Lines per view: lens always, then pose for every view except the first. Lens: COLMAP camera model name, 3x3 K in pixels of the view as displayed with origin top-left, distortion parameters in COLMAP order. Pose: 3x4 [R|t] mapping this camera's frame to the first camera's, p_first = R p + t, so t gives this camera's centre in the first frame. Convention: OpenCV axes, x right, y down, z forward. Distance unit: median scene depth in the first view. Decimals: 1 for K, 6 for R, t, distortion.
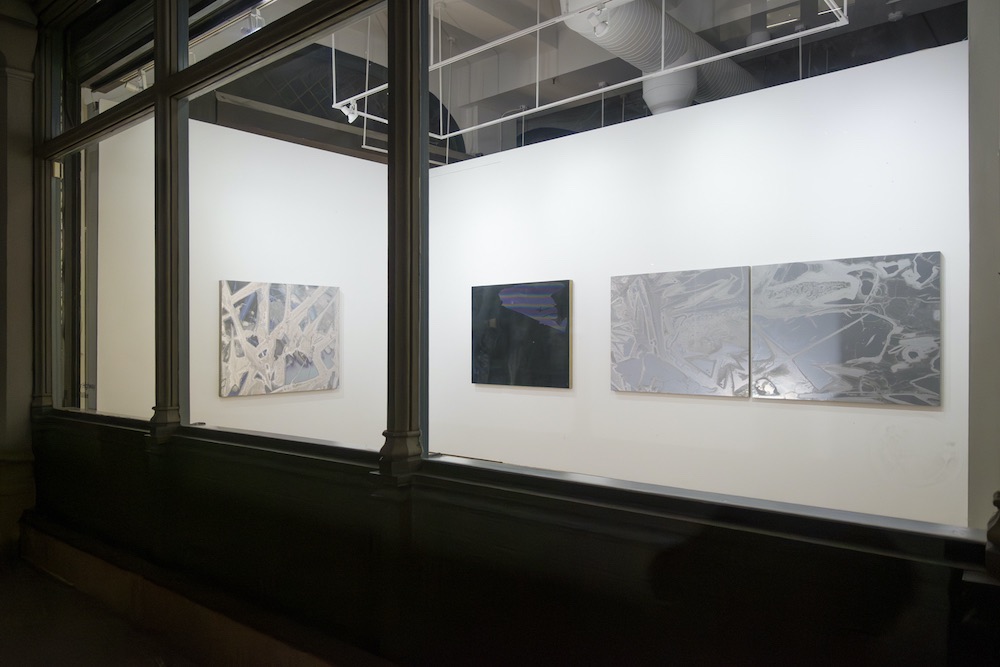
lens RADIAL K [[681.4, 0, 501.3], [0, 681.4, 331.4], [0, 0, 1]] dist [0.008278, -0.003388]
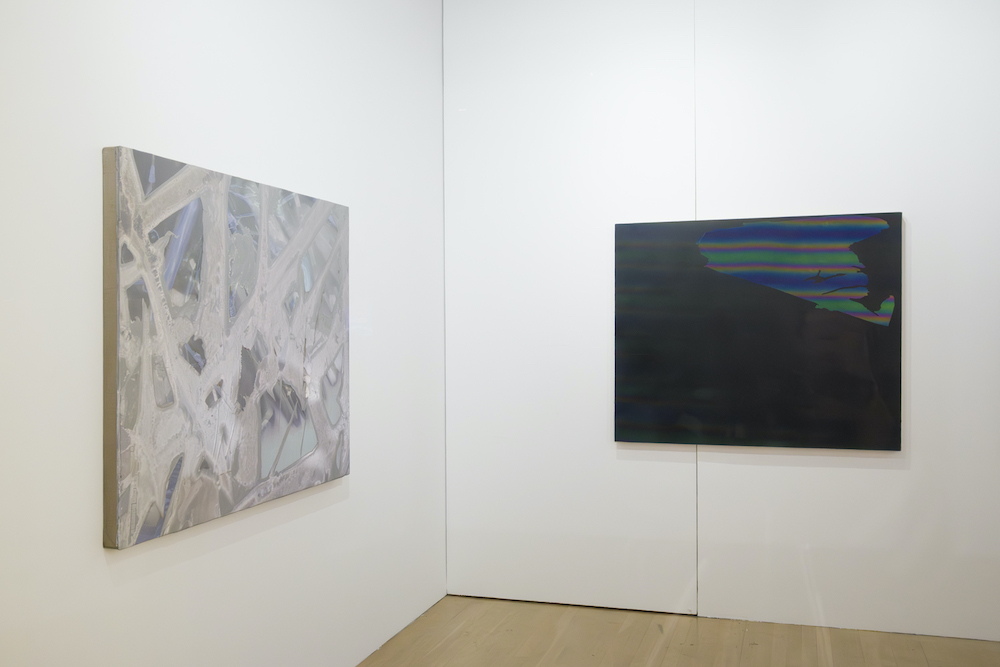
lens RADIAL K [[886.8, 0, 501.5], [0, 886.8, 337.7], [0, 0, 1]] dist [0.010481, -0.002724]
pose [[0.927881, -0.003624, 0.372859, -0.379932], [-0.001743, 0.999900, 0.014058, 0.000141], [-0.372873, -0.013694, 0.927782, 0.561179]]
